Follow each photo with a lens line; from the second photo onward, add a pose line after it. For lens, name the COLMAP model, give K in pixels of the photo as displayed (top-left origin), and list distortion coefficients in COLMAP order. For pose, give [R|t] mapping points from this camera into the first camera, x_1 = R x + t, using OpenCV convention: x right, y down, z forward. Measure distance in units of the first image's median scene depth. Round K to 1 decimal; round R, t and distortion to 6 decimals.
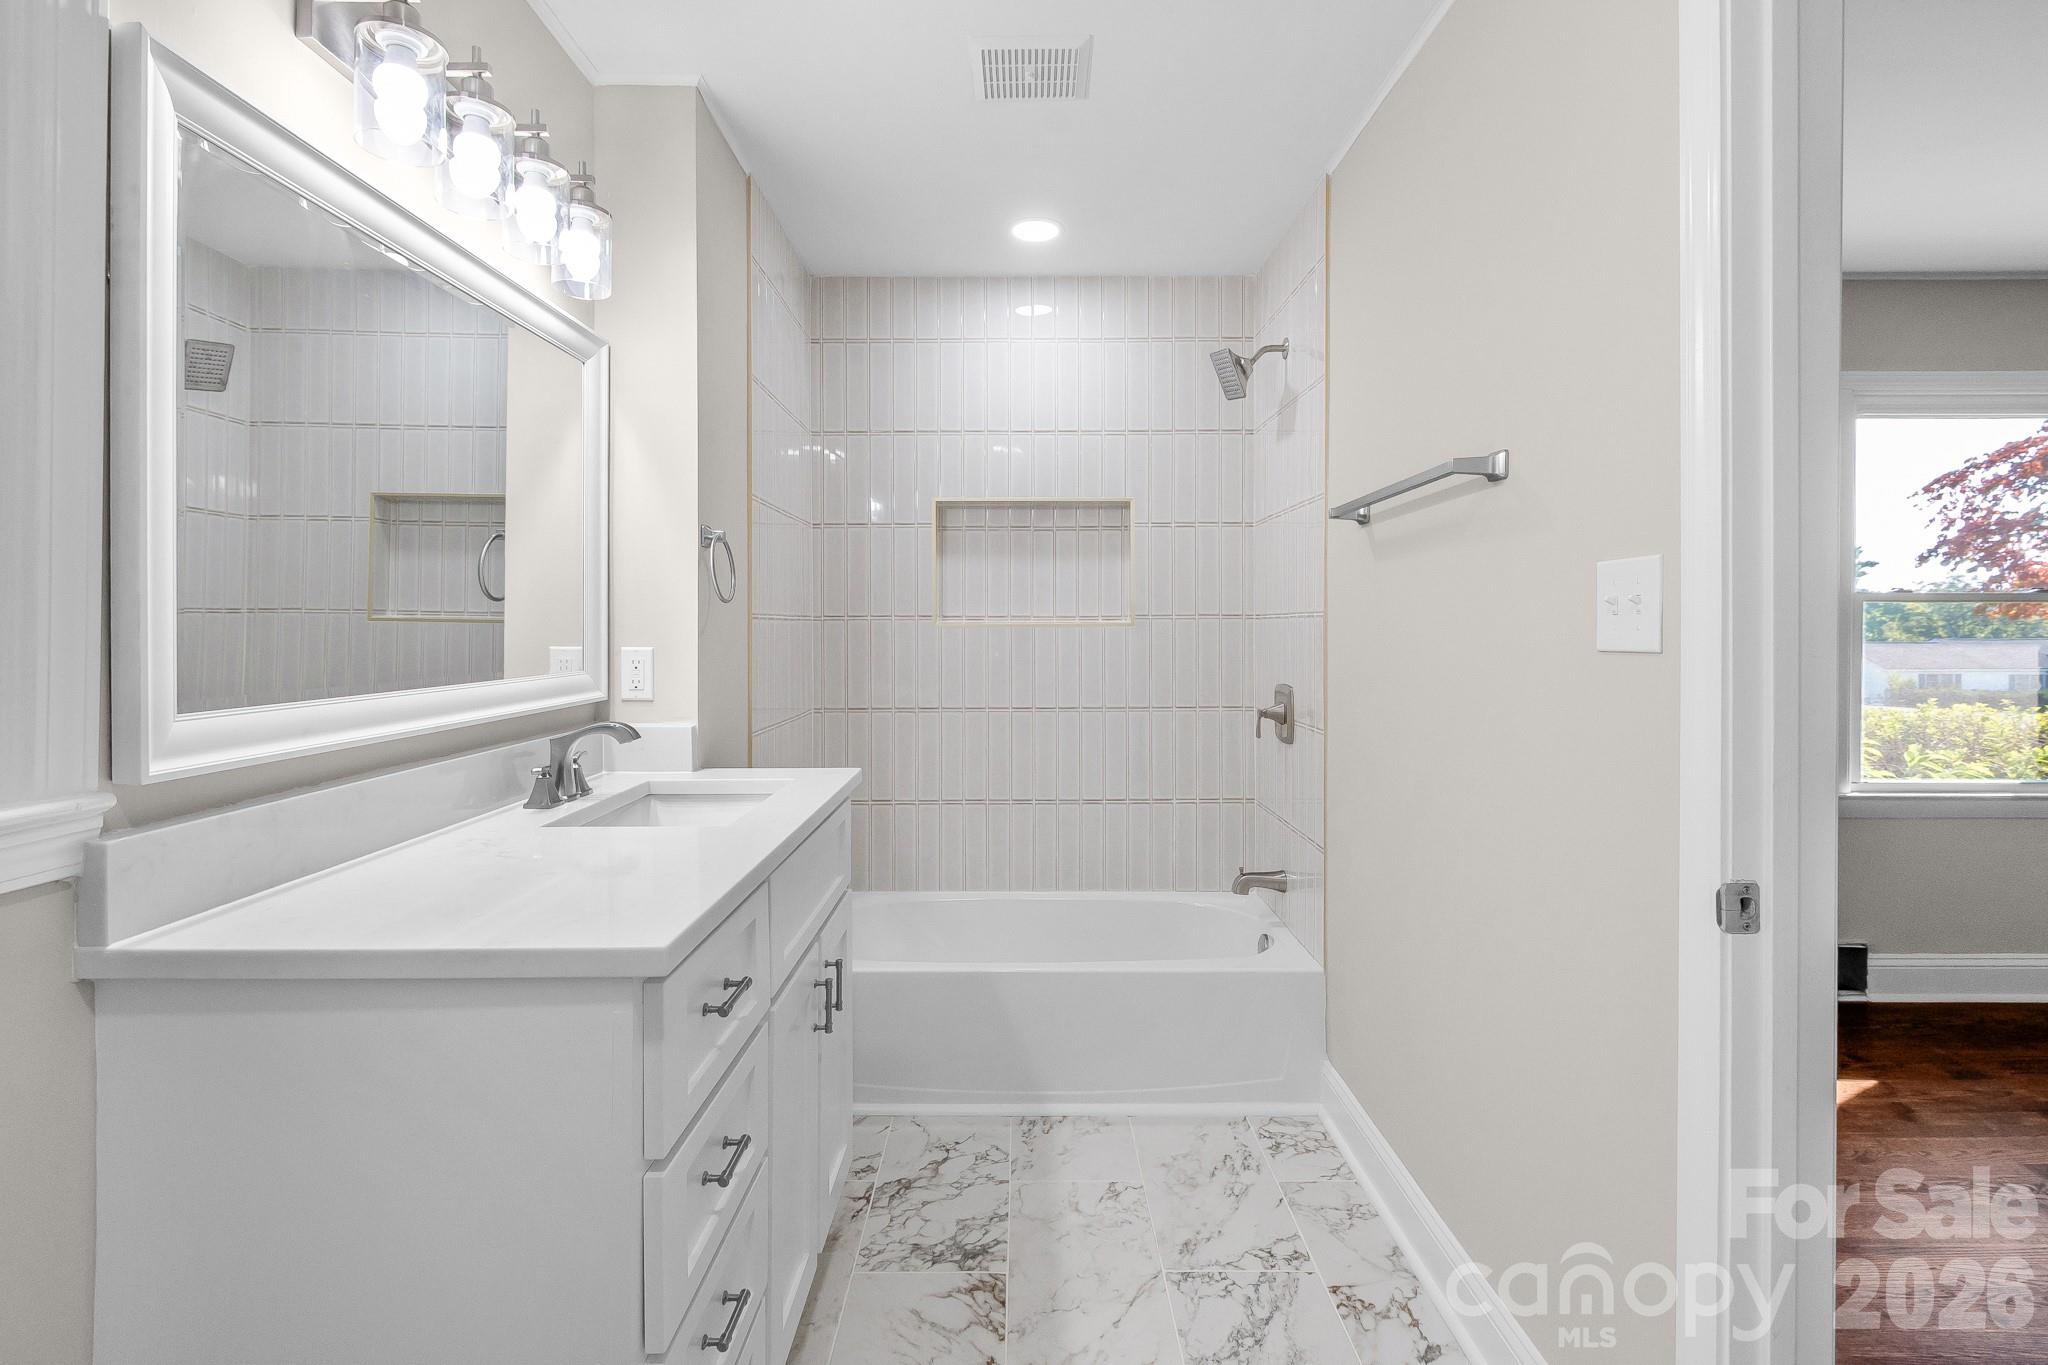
lens RADIAL K [[929.4, 0, 1033.0], [0, 929.4, 654.2], [0, 0, 1]] dist [0.002688, -0.001446]
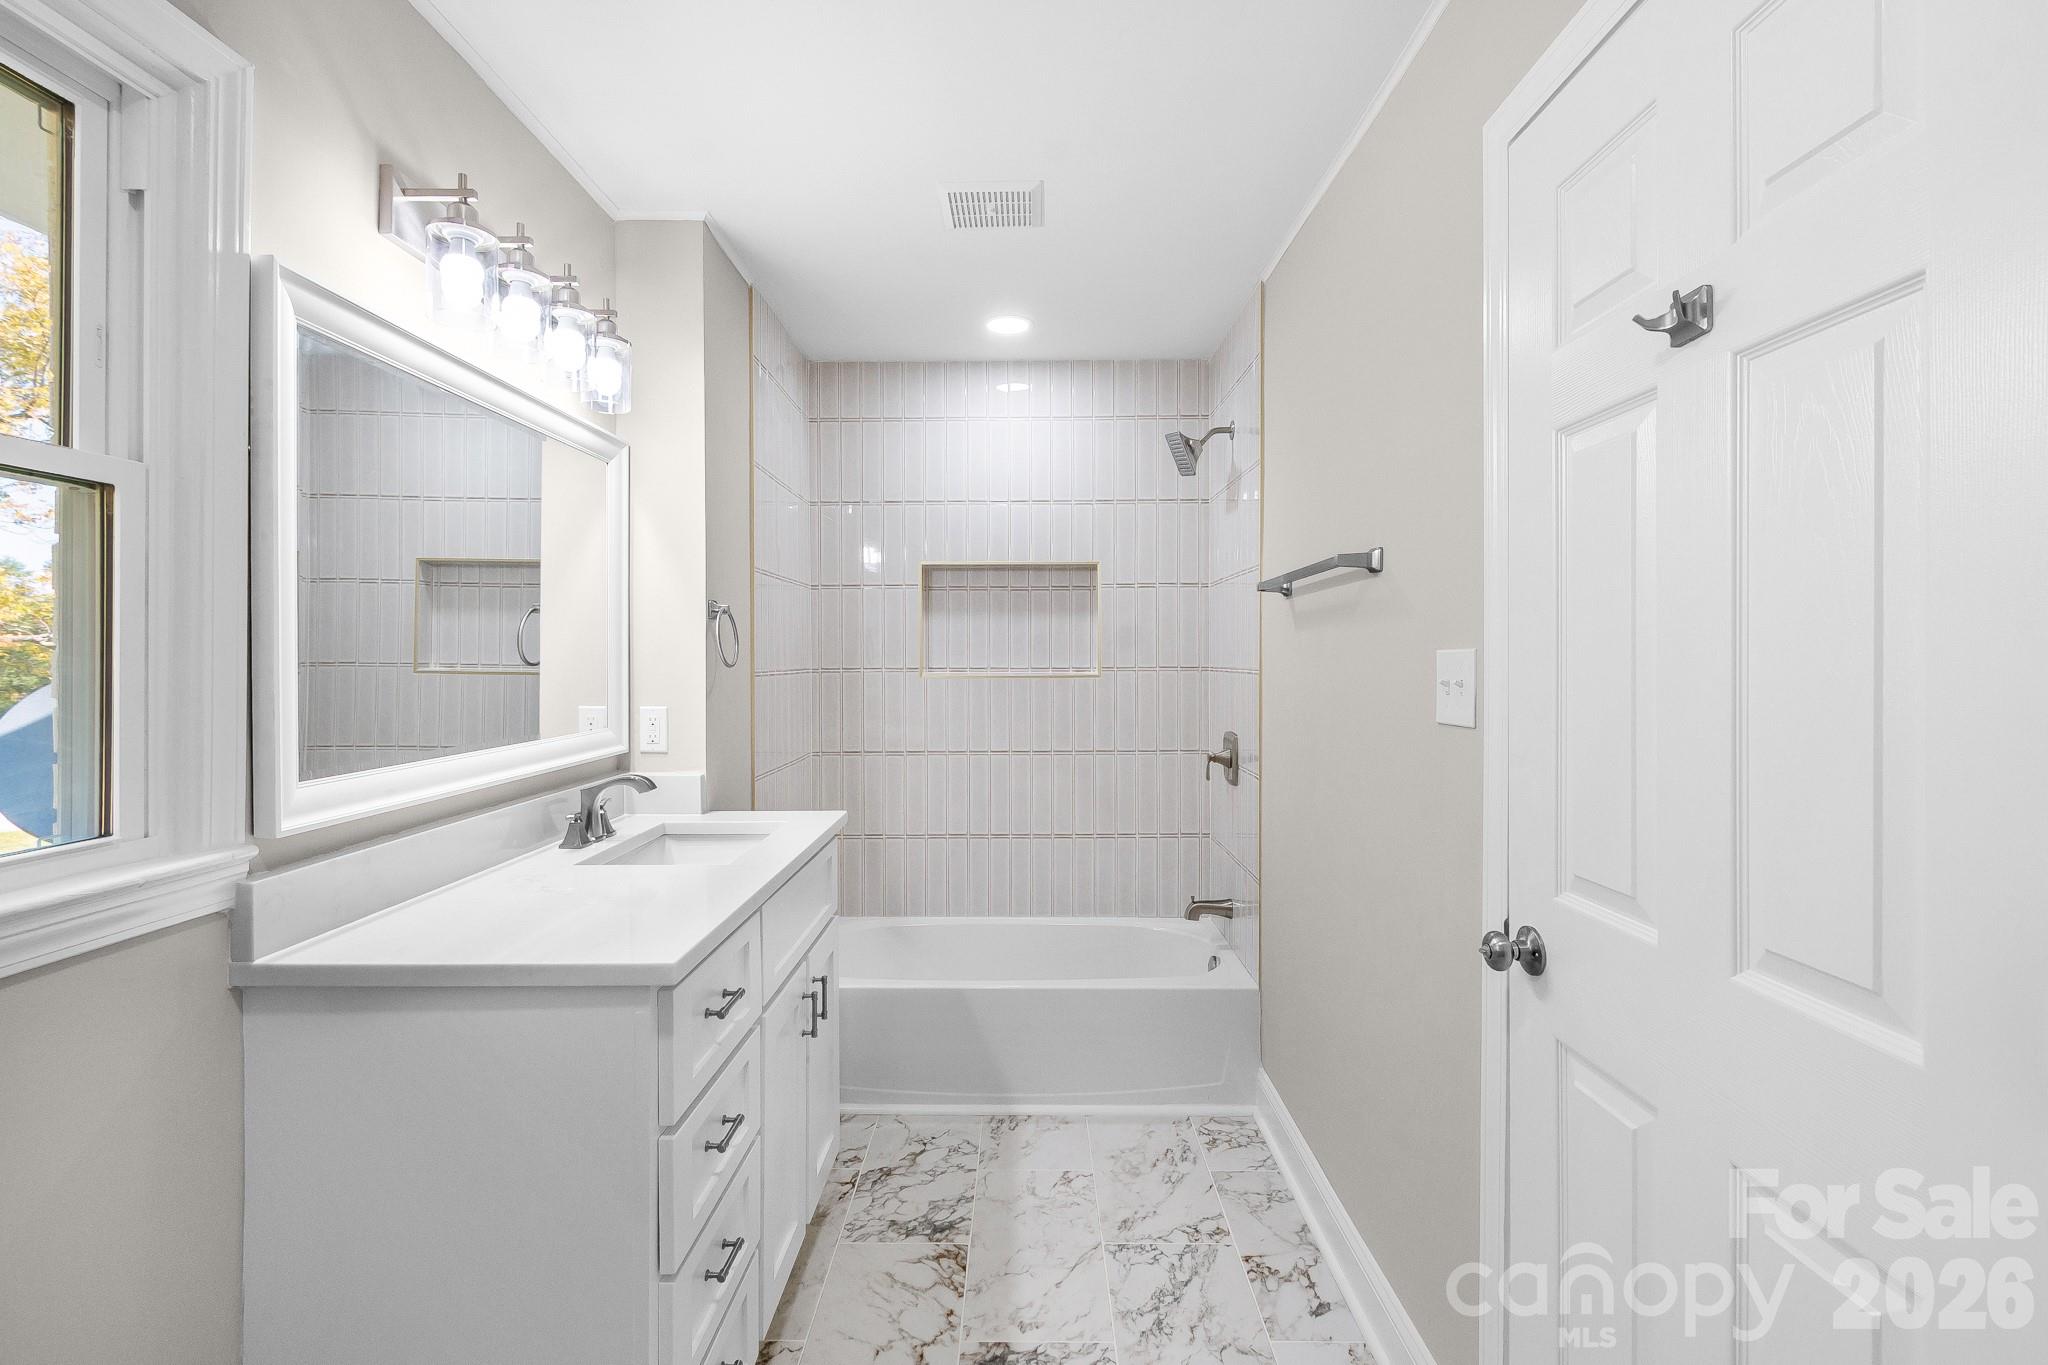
lens RADIAL K [[910.2, 0, 1028.2], [0, 910.2, 683.8], [0, 0, 1]] dist [0.001361, 0.000265]
pose [[0.999912, -0.001852, -0.013107, 0.055905], [0.001873, 0.999997, 0.001611, -0.037099], [0.013104, -0.001635, 0.999913, -0.128193]]
